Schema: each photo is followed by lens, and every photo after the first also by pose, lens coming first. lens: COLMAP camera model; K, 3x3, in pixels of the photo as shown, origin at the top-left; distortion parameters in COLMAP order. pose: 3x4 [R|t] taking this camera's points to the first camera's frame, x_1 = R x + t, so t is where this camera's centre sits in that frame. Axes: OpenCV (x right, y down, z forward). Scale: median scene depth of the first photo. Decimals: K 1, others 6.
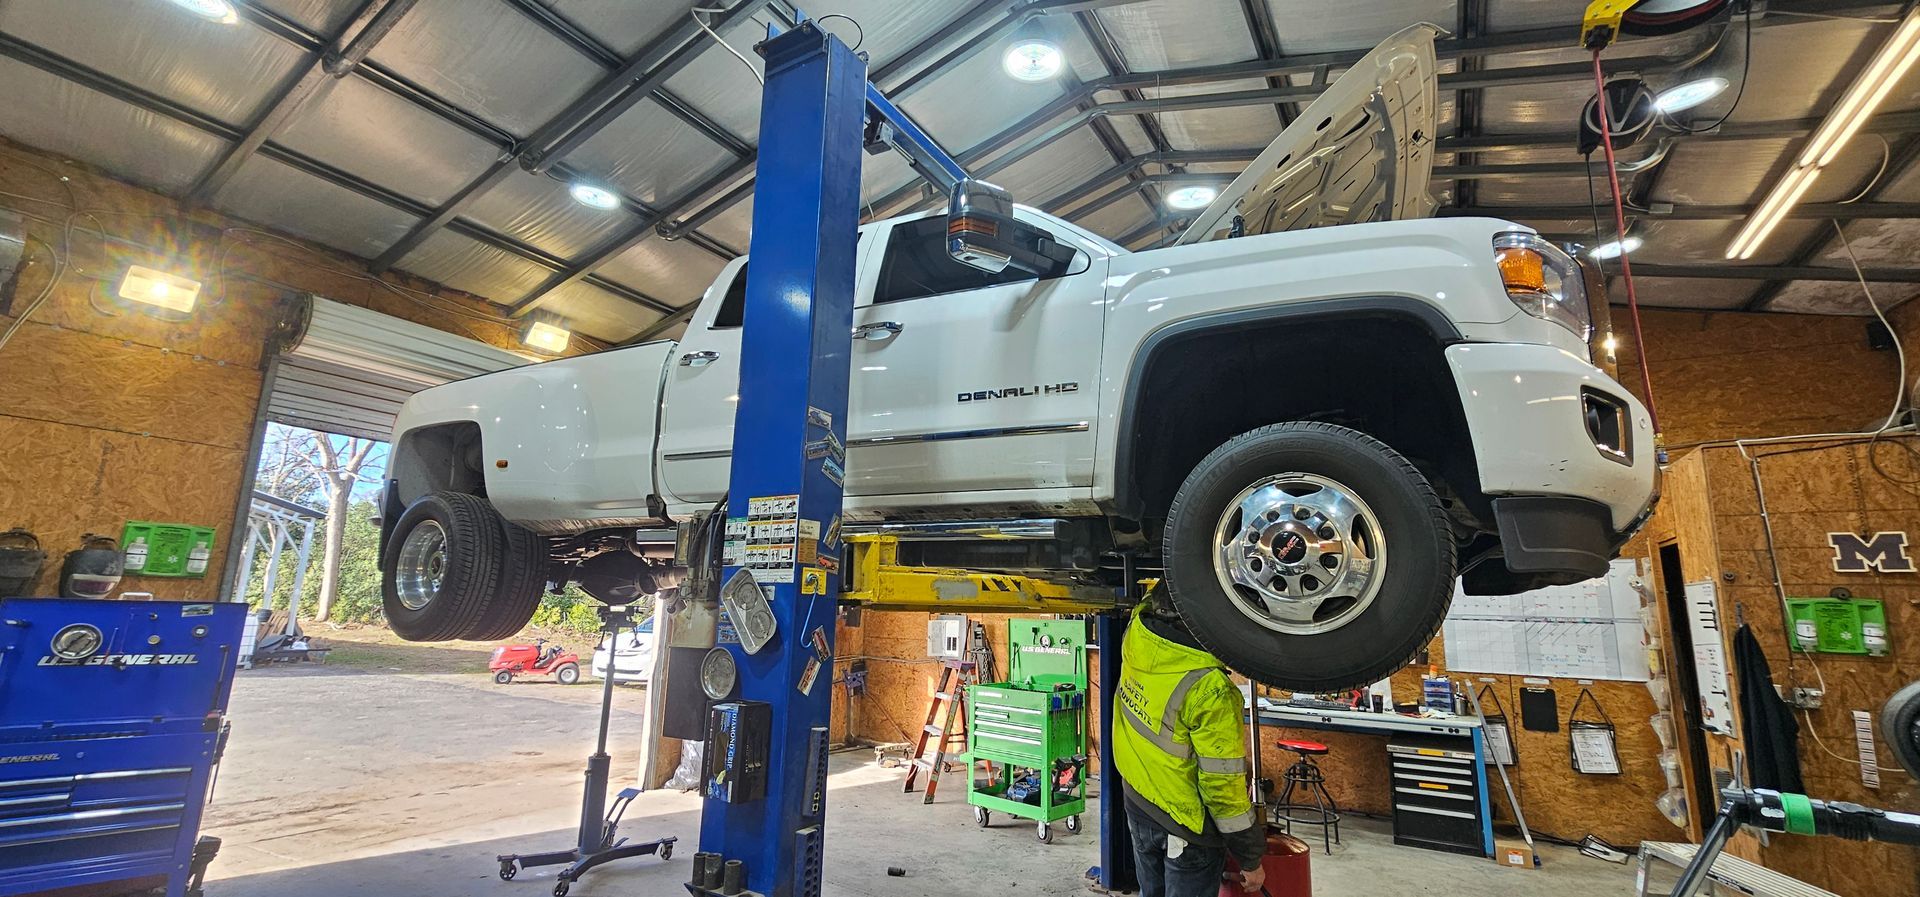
lens RADIAL K [[790.5, 0, 965.0], [0, 790.5, 455.9], [0, 0, 1]] dist [0.004425, 0.000302]
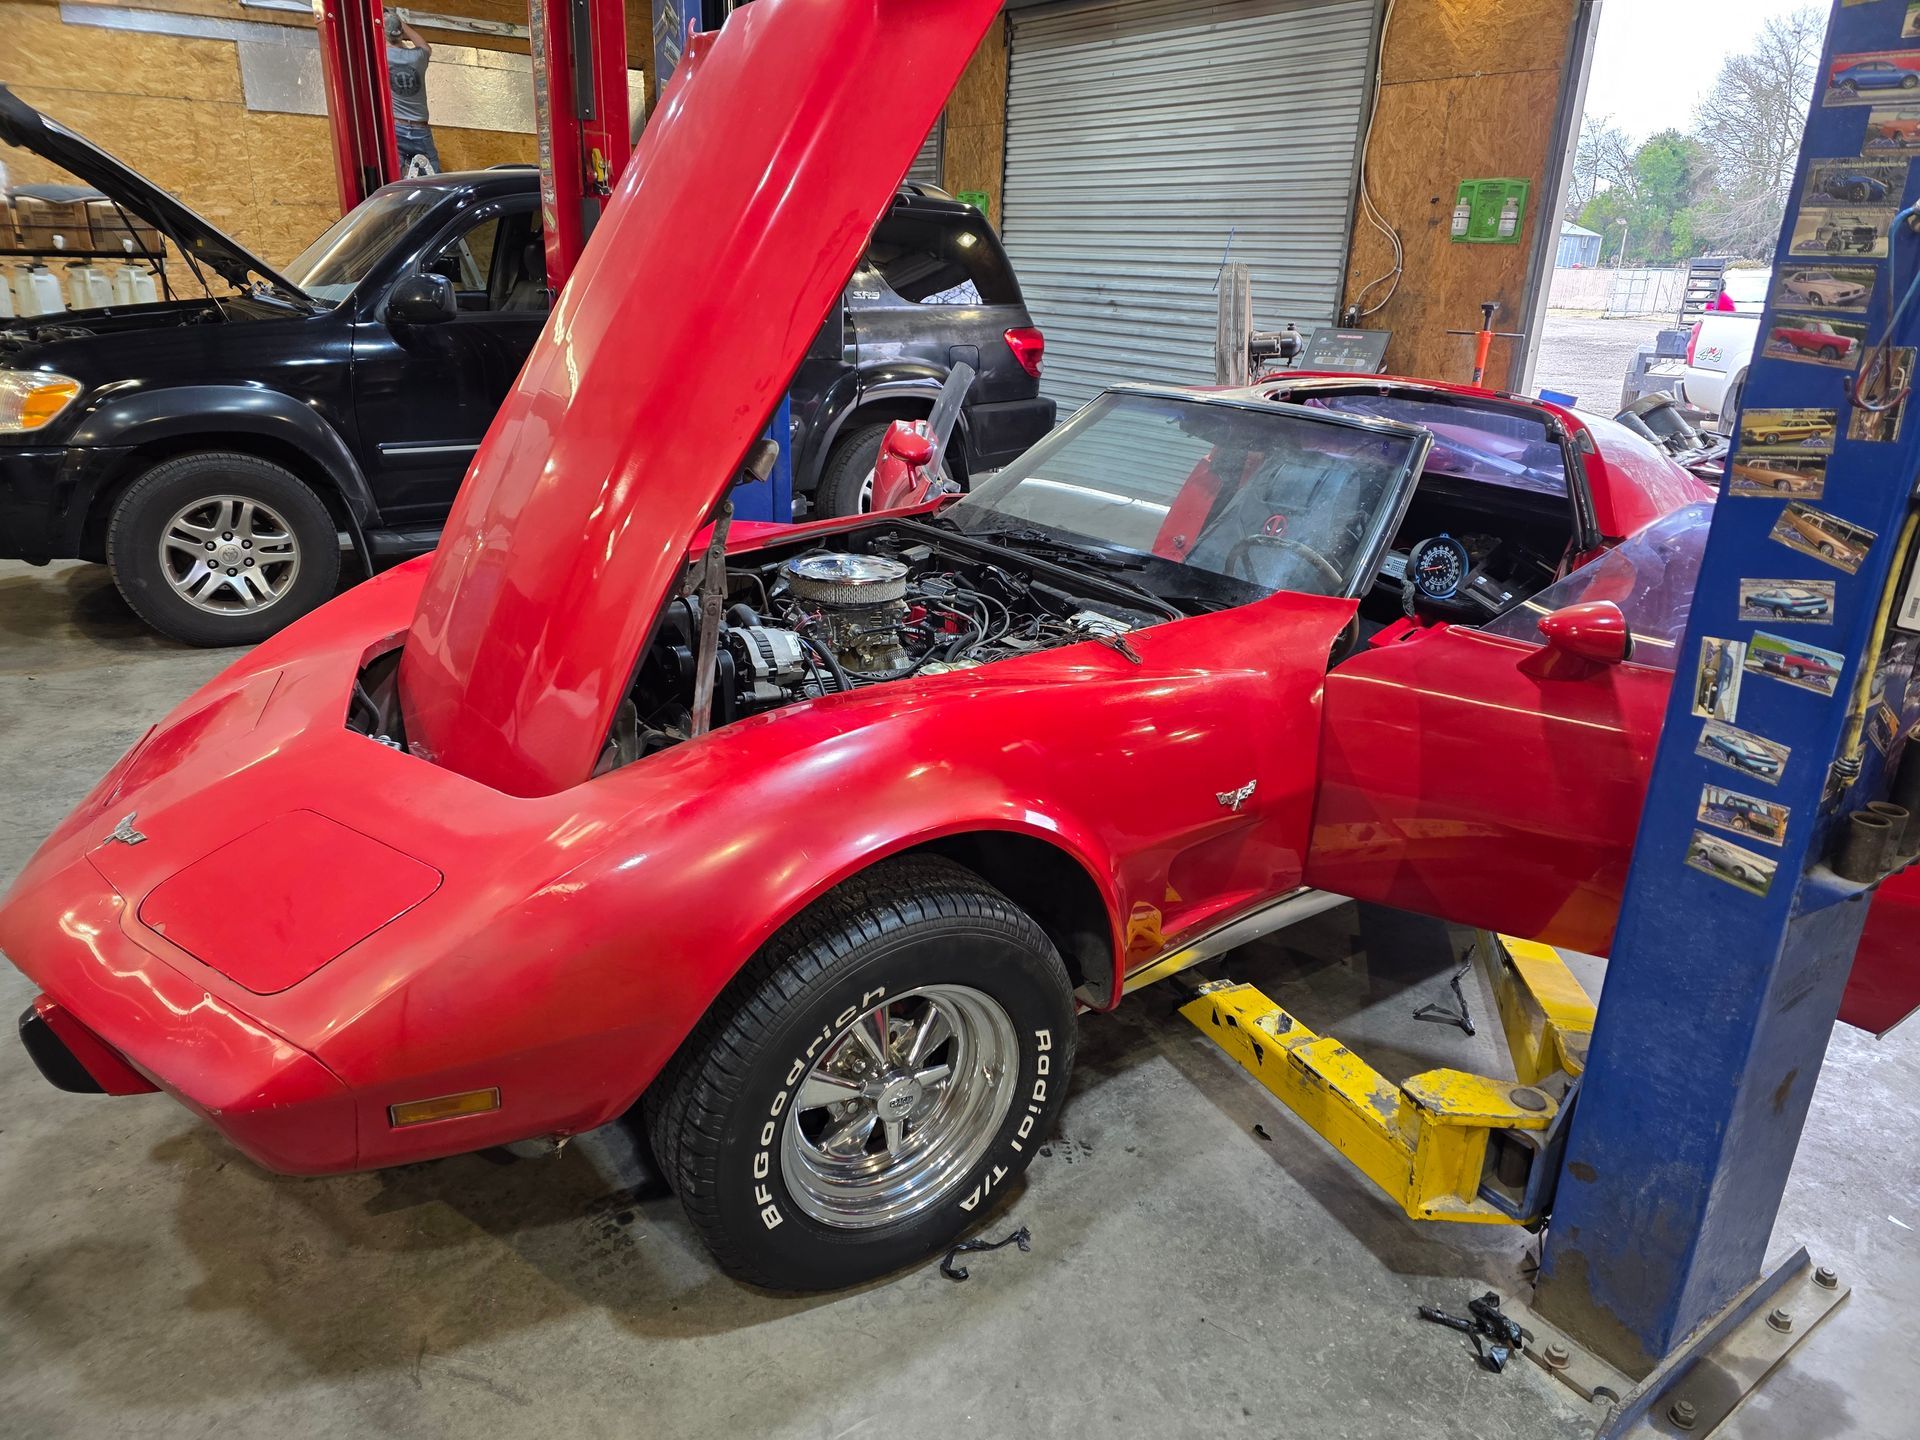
lens RADIAL K [[1286.5, 0, 962.4], [0, 1286.5, 715.8], [0, 0, 1]] dist [0.053063, -0.047857]
pose [[-0.396982, 0.278163, -0.874661, 0.630462], [0.140804, 0.960146, 0.241442, 0.213004], [0.906962, -0.027308, -0.420327, 0.993932]]
